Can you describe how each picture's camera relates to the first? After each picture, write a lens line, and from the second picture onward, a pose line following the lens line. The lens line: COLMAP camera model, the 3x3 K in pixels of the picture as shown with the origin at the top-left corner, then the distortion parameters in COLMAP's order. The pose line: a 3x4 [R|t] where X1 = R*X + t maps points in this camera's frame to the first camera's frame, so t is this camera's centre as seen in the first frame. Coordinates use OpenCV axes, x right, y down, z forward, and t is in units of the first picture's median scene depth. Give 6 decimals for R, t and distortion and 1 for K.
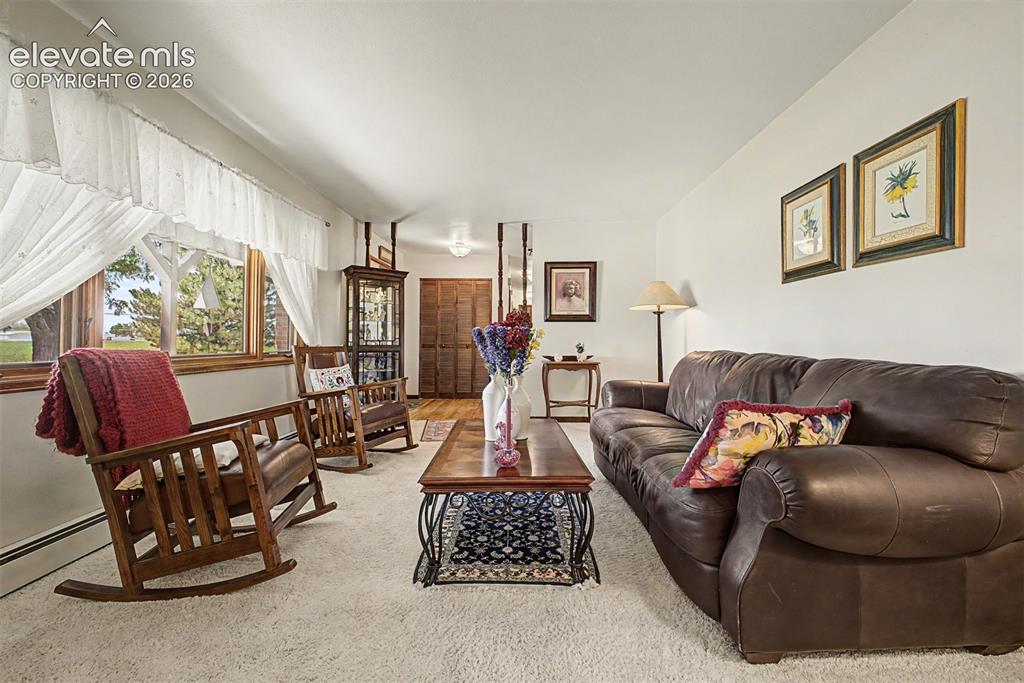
lens RADIAL K [[410.3, 0, 514.9], [0, 410.3, 340.3], [0, 0, 1]] dist [0.018254, -0.005008]
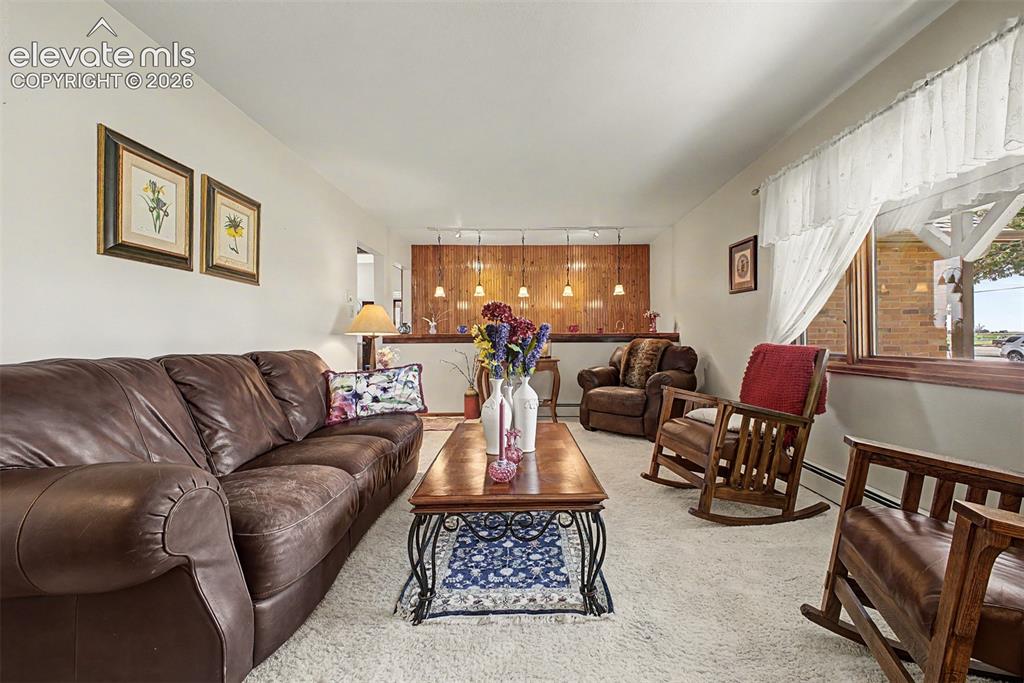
lens RADIAL K [[410.3, 0, 514.0], [0, 410.3, 334.3], [0, 0, 1]] dist [0.018254, -0.005008]
pose [[-0.999911, -0.011317, 0.007035, -0.034072], [-0.011344, 0.999928, -0.003878, -0.014569], [-0.006990, -0.003958, -0.999968, 2.040687]]
